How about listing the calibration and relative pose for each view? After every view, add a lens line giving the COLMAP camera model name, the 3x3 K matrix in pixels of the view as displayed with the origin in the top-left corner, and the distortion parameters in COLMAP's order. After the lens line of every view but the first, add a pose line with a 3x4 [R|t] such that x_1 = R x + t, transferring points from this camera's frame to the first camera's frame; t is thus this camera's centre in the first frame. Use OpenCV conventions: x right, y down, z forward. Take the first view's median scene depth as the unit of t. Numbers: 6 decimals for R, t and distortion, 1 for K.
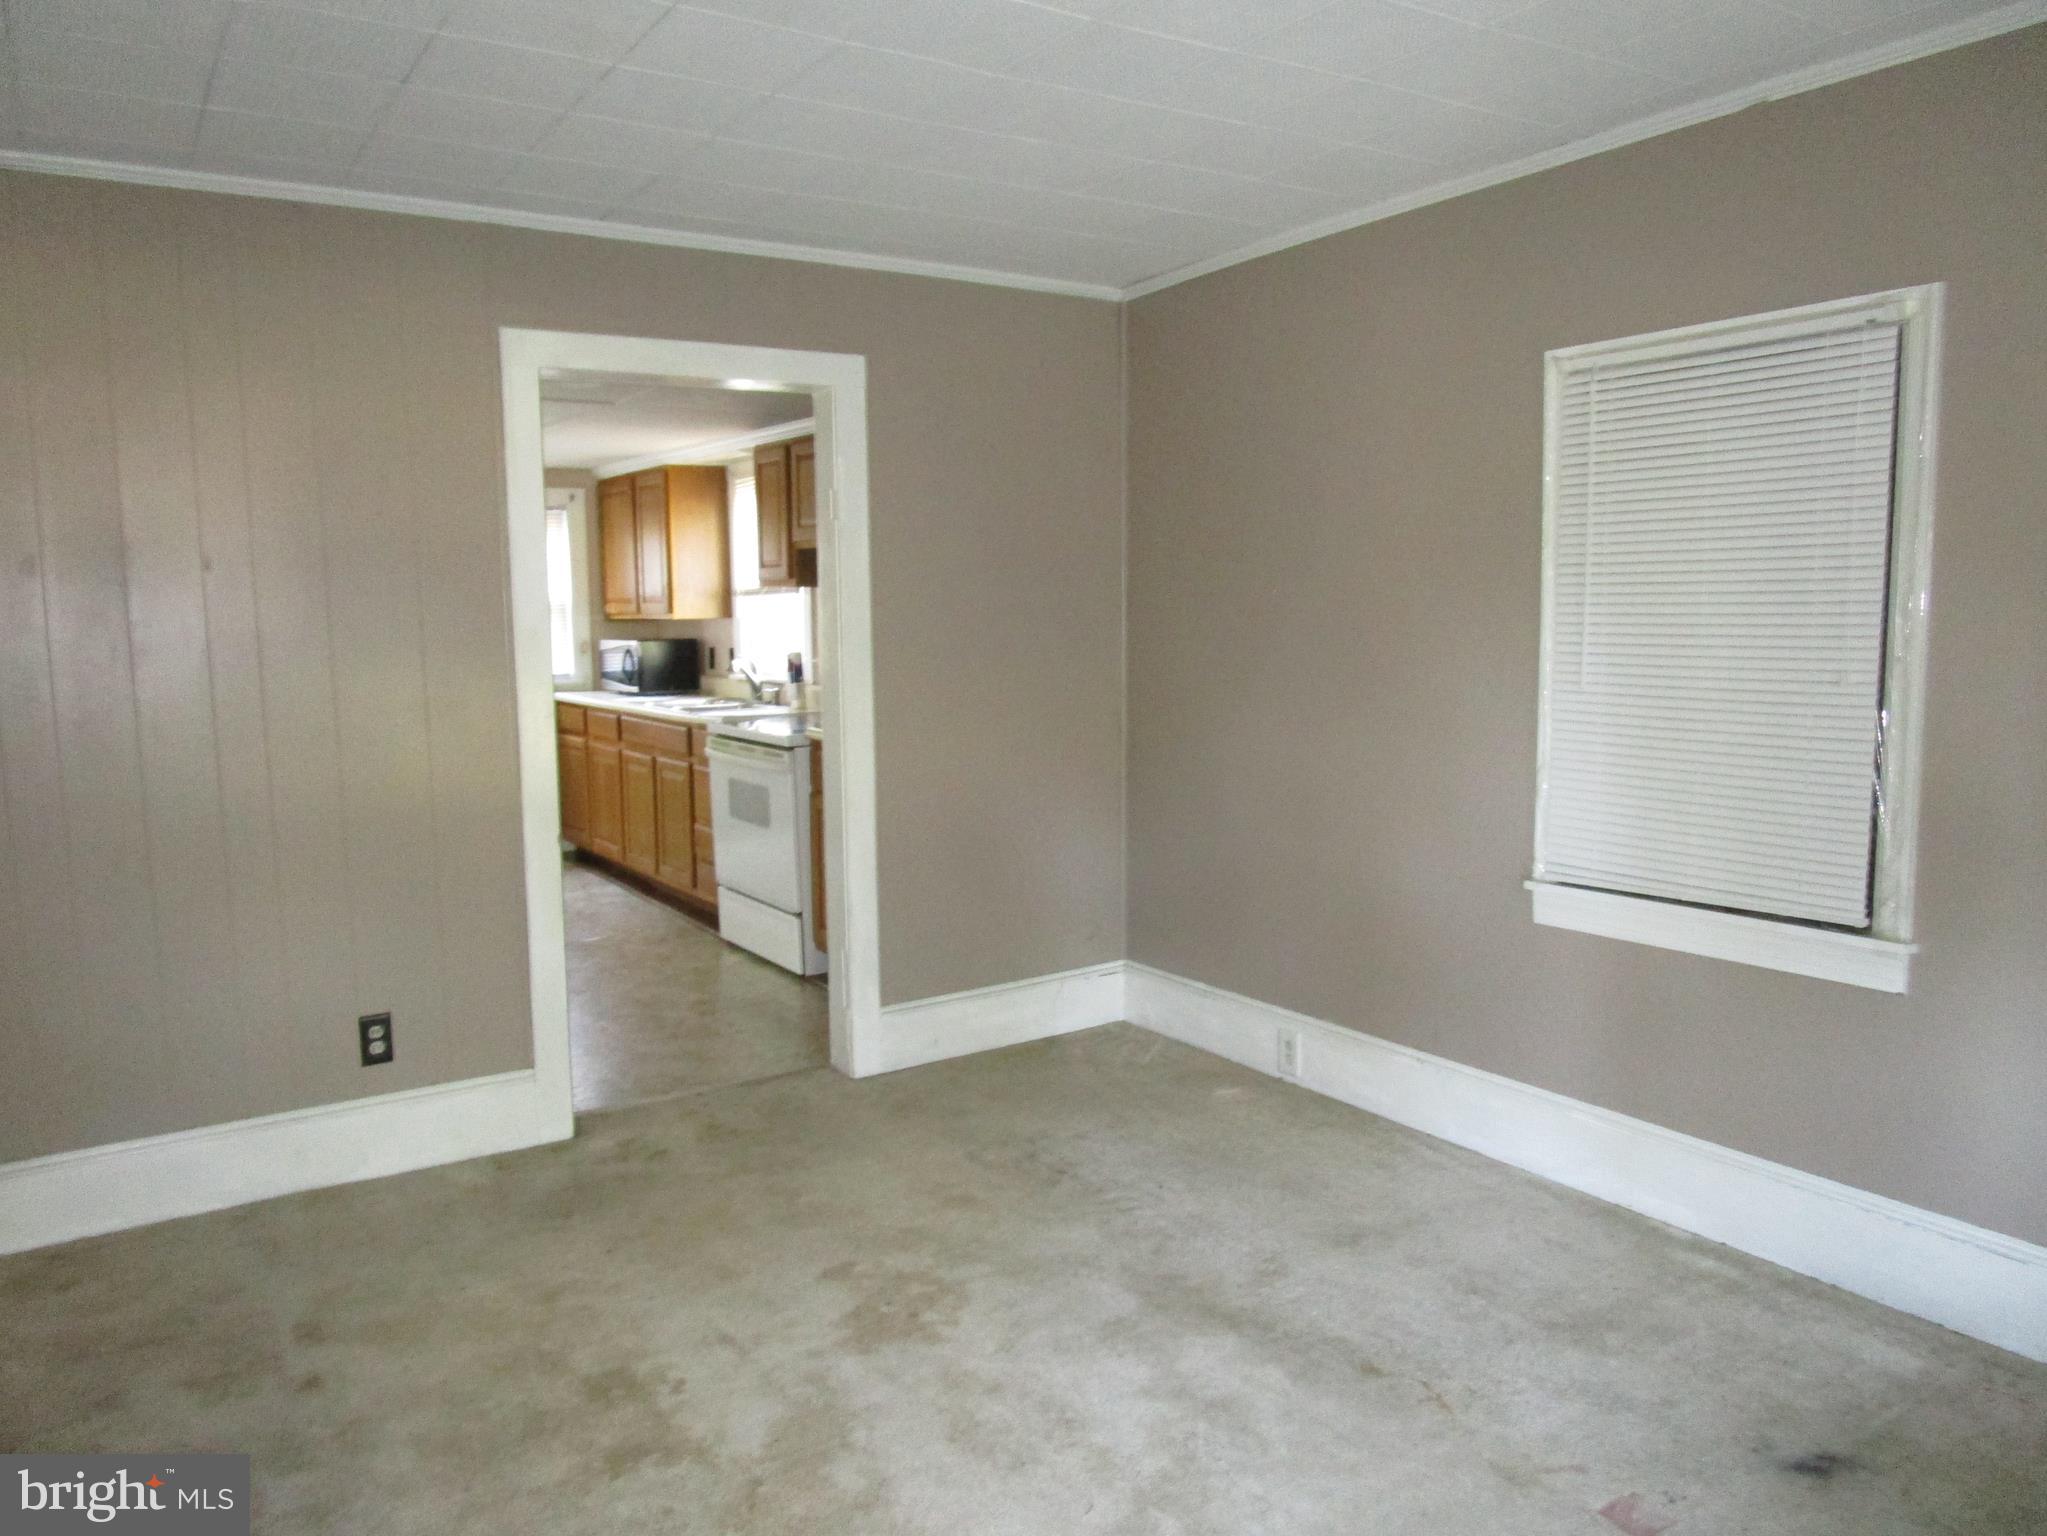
lens RADIAL K [[1477.4, 0, 1021.7], [0, 1477.4, 773.8], [0, 0, 1]] dist [0.006972, -0.000262]
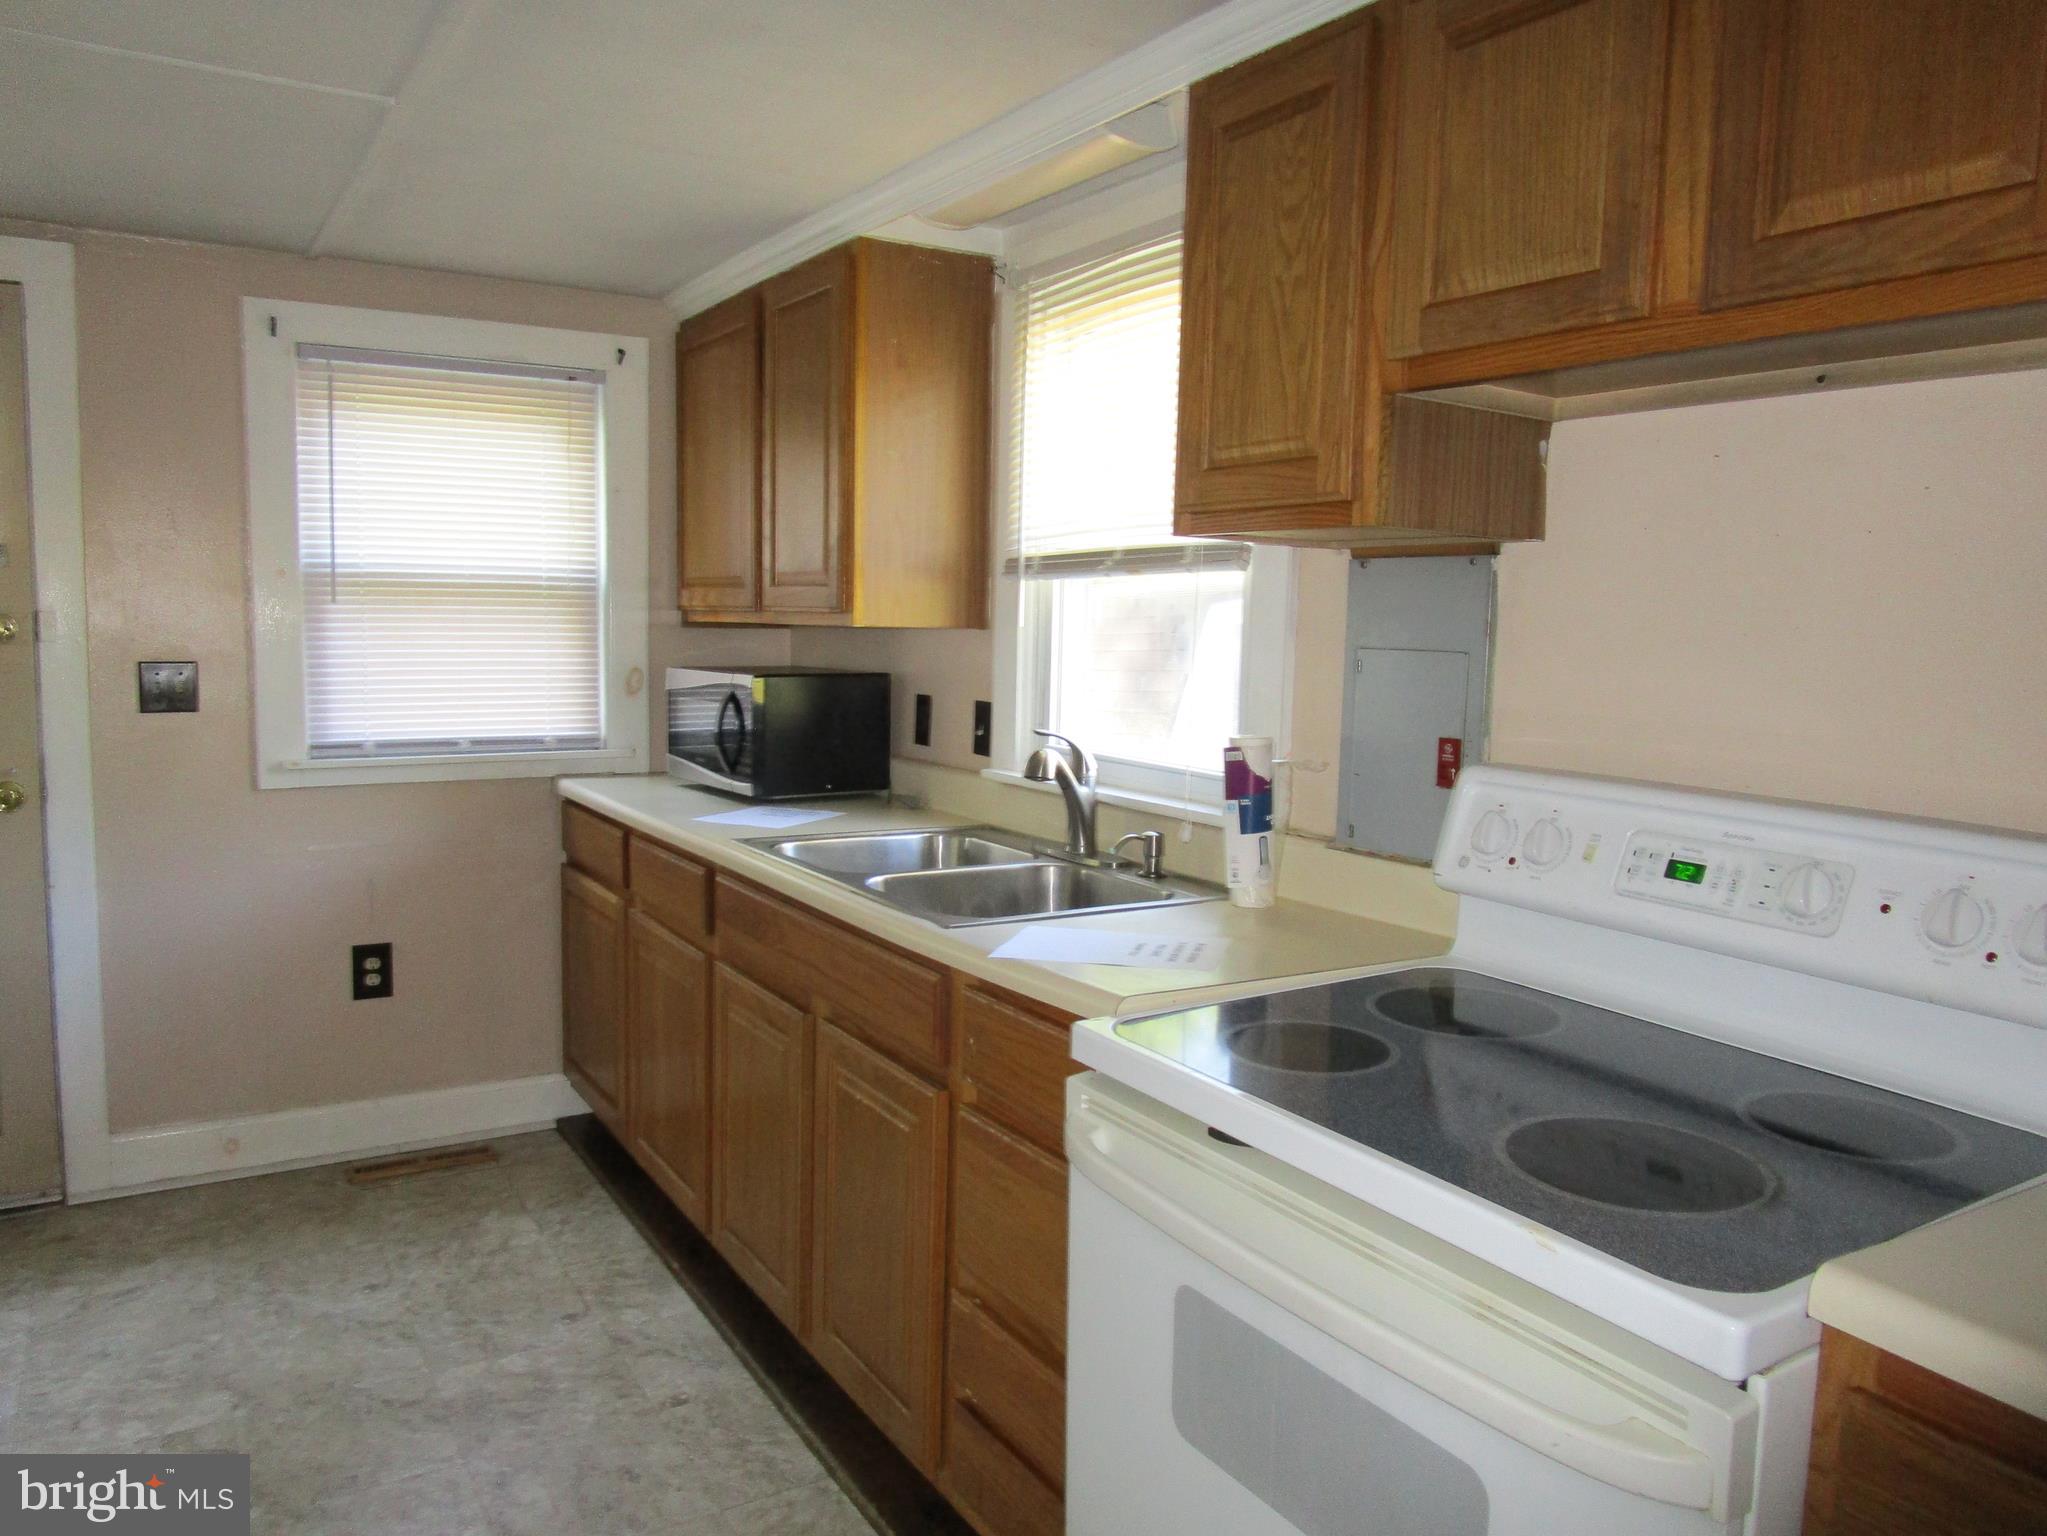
lens RADIAL K [[1477.4, 0, 1025.4], [0, 1477.4, 755.4], [0, 0, 1]] dist [0.006972, -0.000262]
pose [[0.998859, 0.037719, -0.029289, -0.168709], [-0.038434, 0.998967, -0.024232, -0.059260], [0.028345, 0.025330, 0.999277, 0.576534]]
